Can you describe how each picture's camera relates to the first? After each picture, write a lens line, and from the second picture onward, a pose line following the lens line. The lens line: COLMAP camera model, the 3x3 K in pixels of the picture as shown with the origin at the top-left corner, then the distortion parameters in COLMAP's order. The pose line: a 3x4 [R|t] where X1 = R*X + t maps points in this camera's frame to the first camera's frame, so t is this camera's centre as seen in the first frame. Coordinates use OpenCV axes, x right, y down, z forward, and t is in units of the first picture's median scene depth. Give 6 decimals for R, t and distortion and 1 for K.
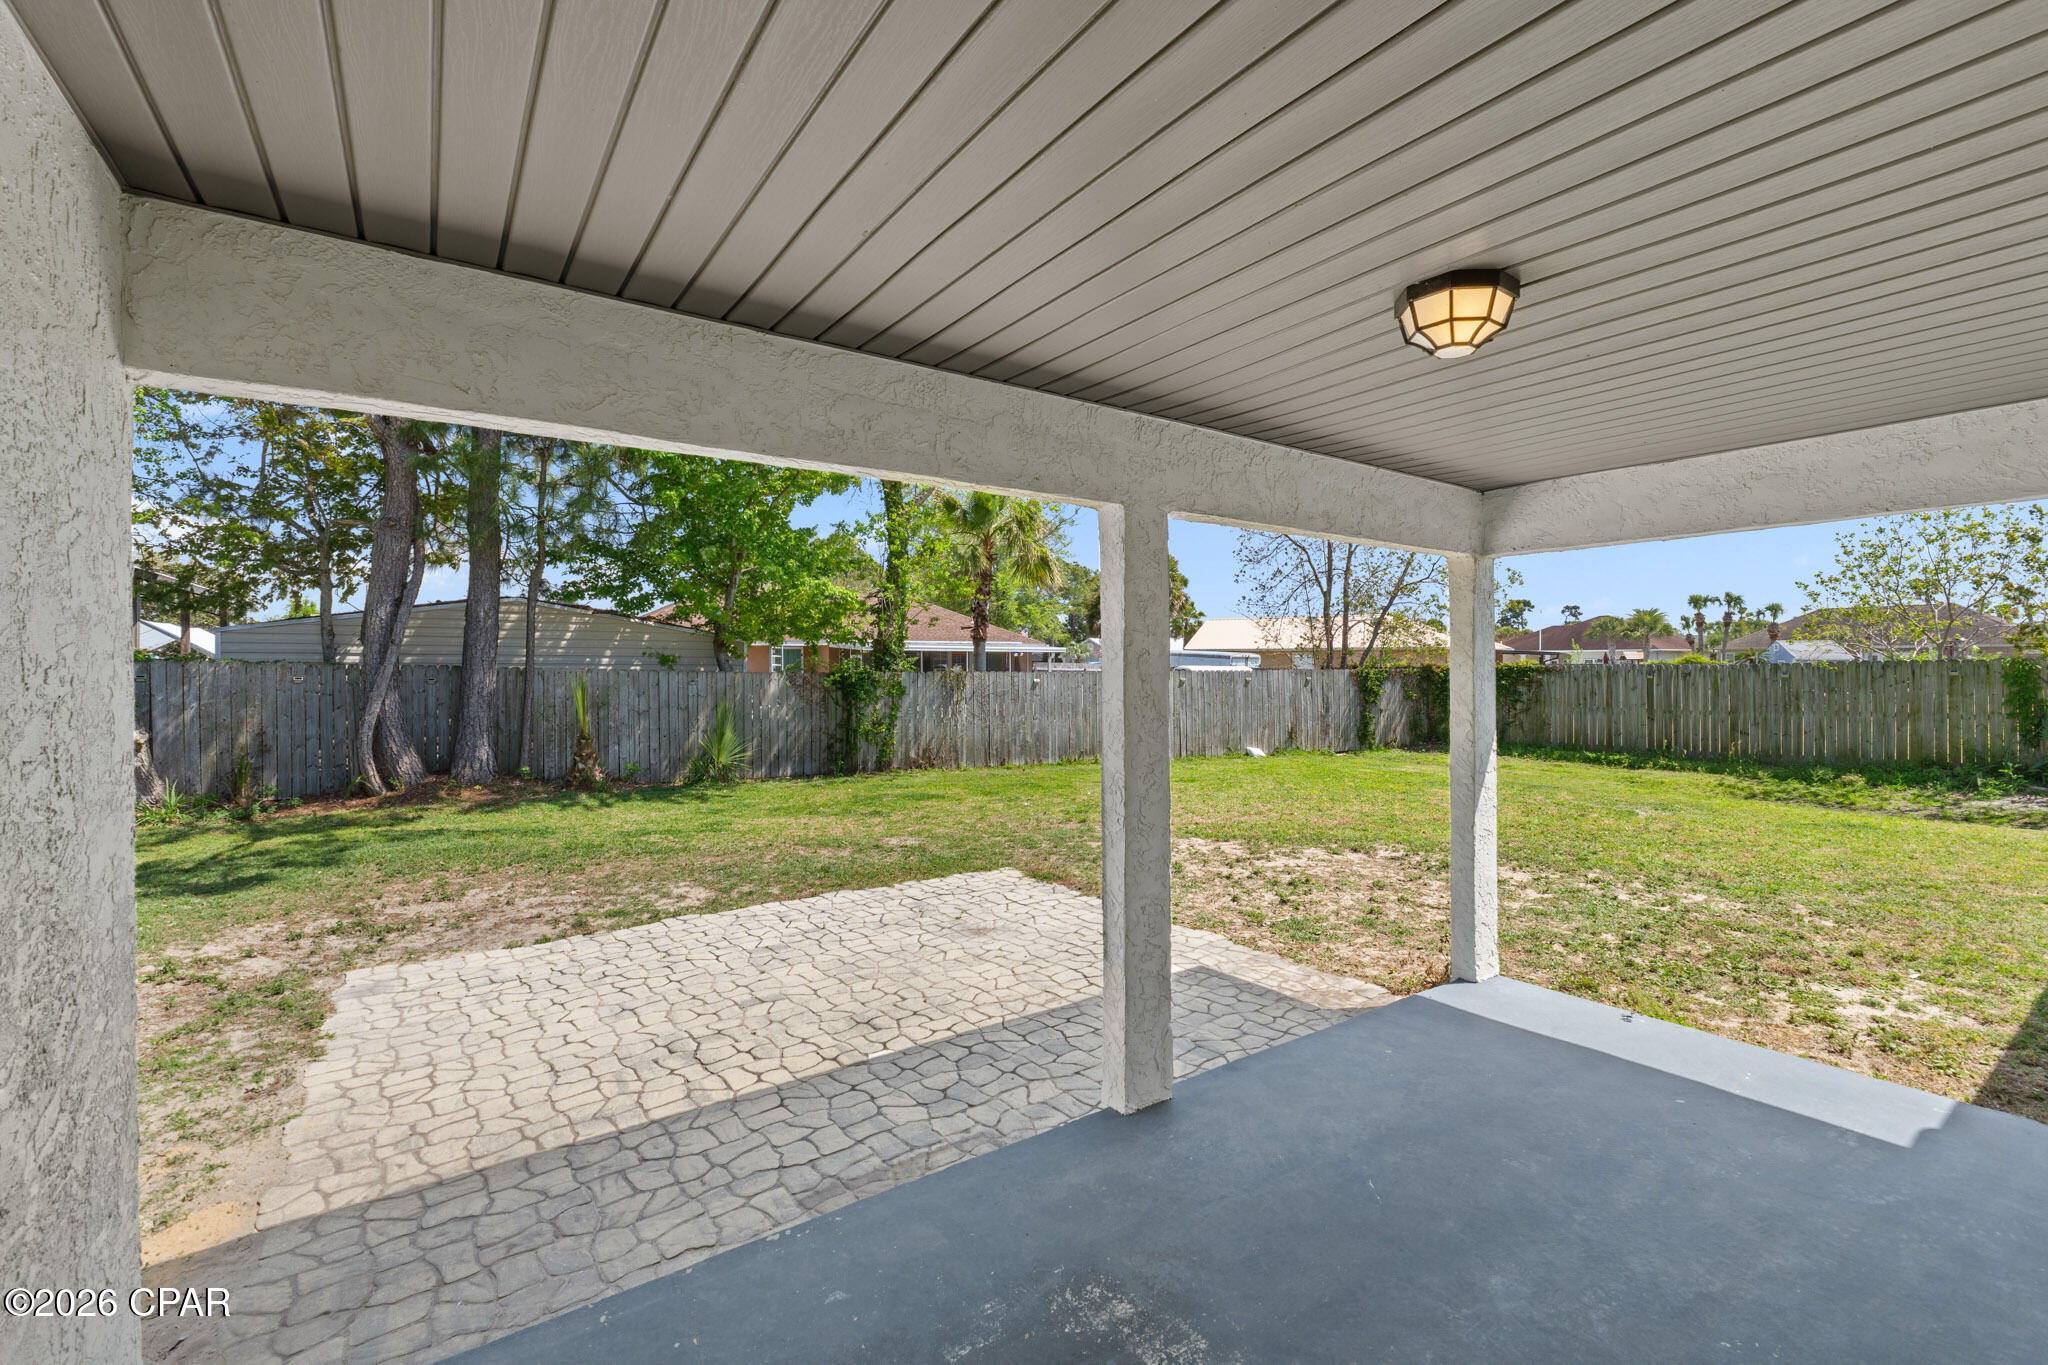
lens RADIAL K [[880.5, 0, 1024.7], [0, 880.5, 670.9], [0, 0, 1]] dist [-0.008813, -0.000158]
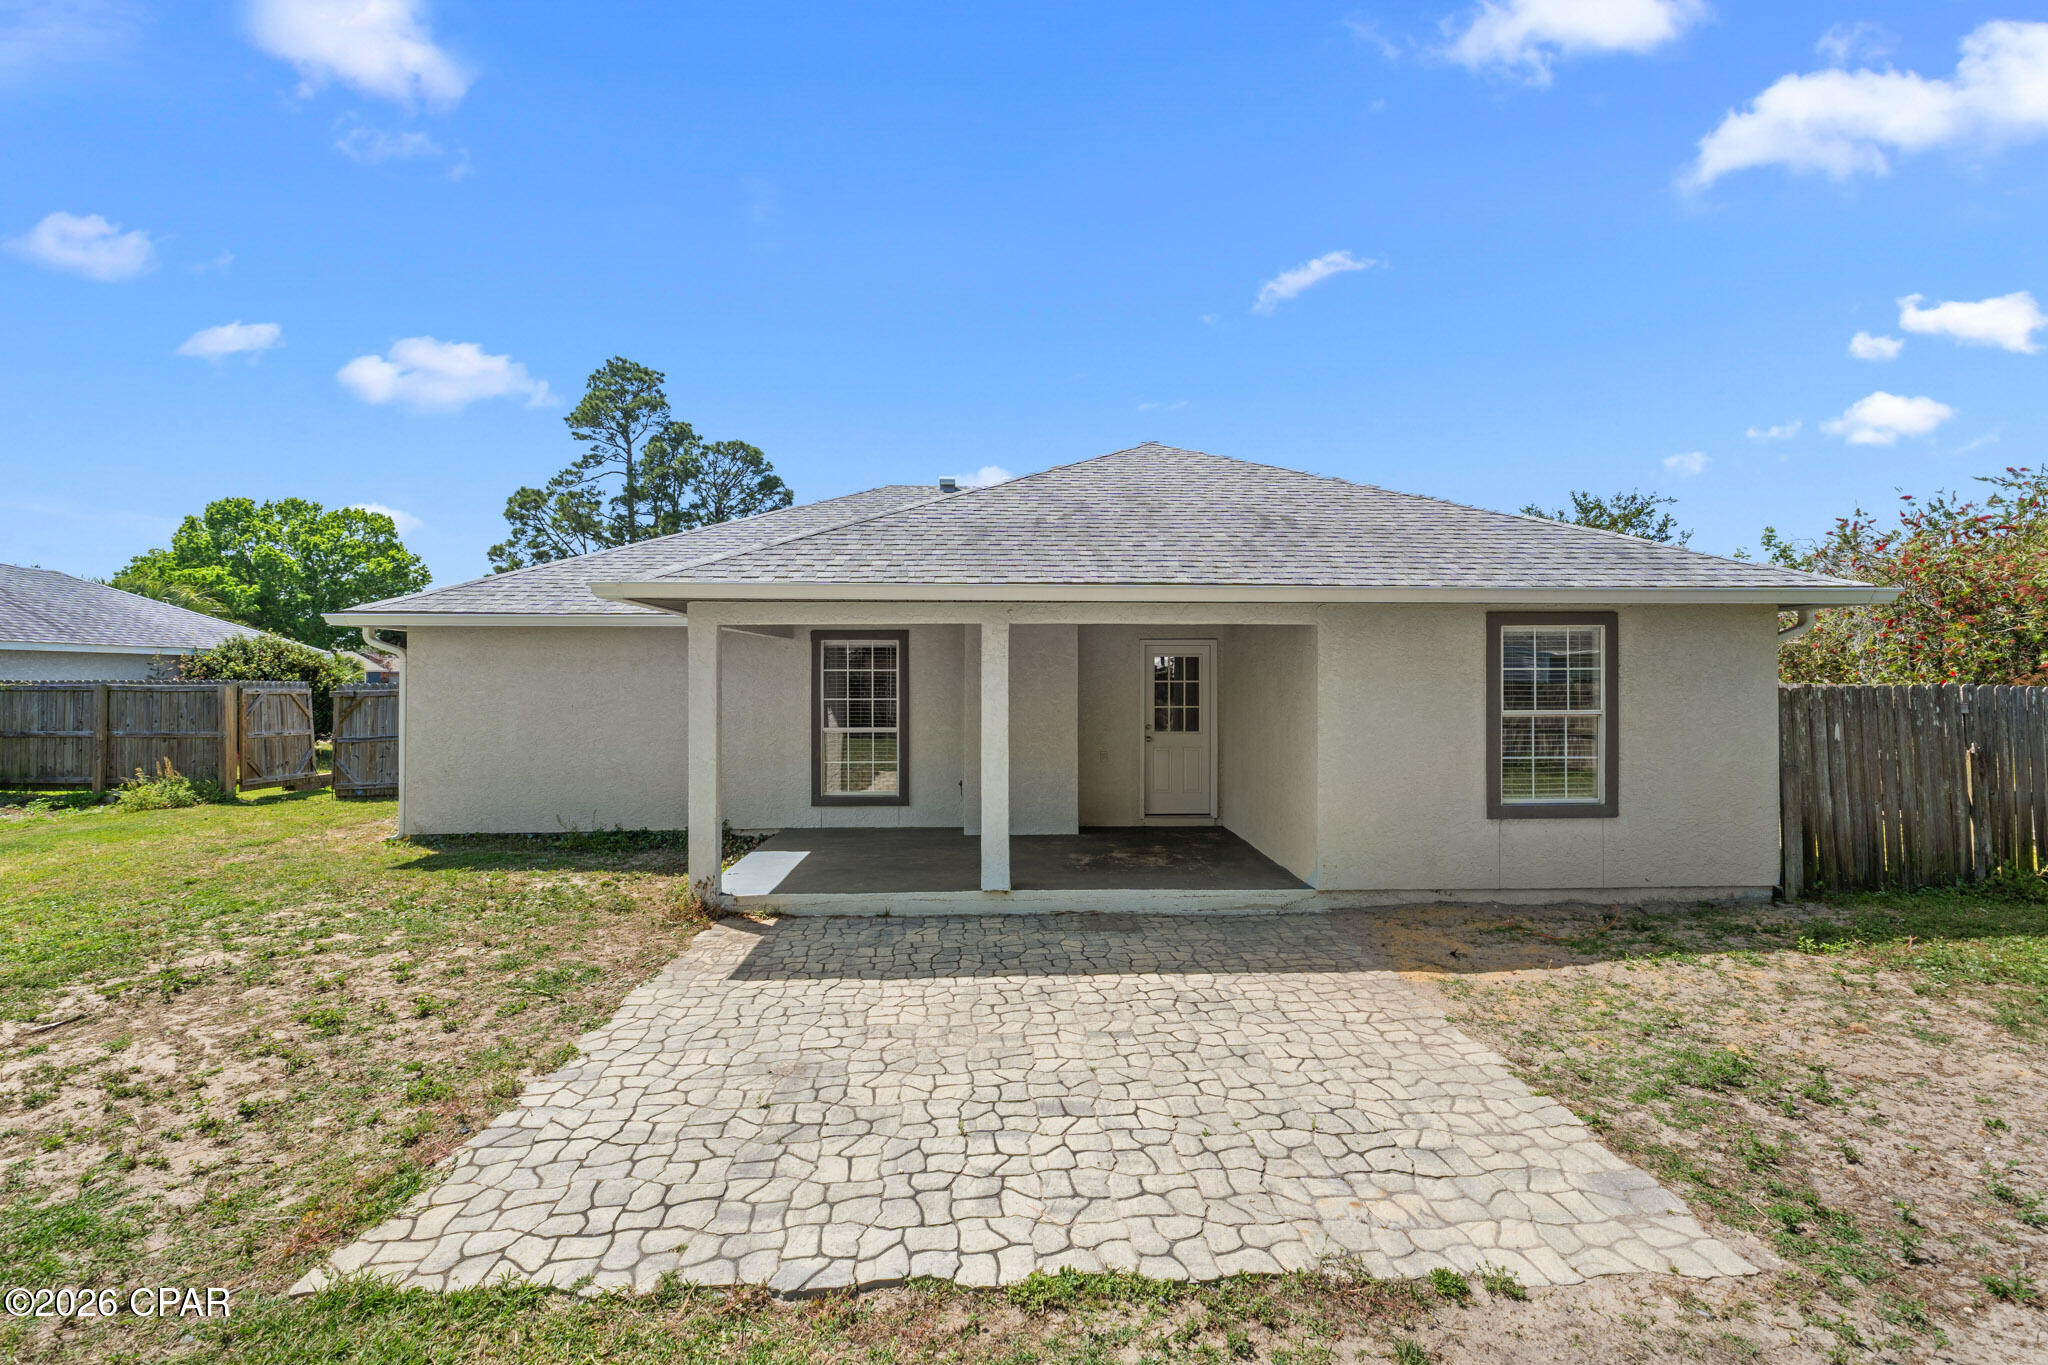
lens RADIAL K [[880.5, 0, 1022.3], [0, 880.5, 674.7], [0, 0, 1]] dist [-0.008813, -0.000158]
pose [[-0.841561, 0.005037, 0.540139, -0.711201], [0.005839, 0.999983, -0.000228, -0.033963], [-0.540131, 0.002962, -0.841576, 1.777421]]
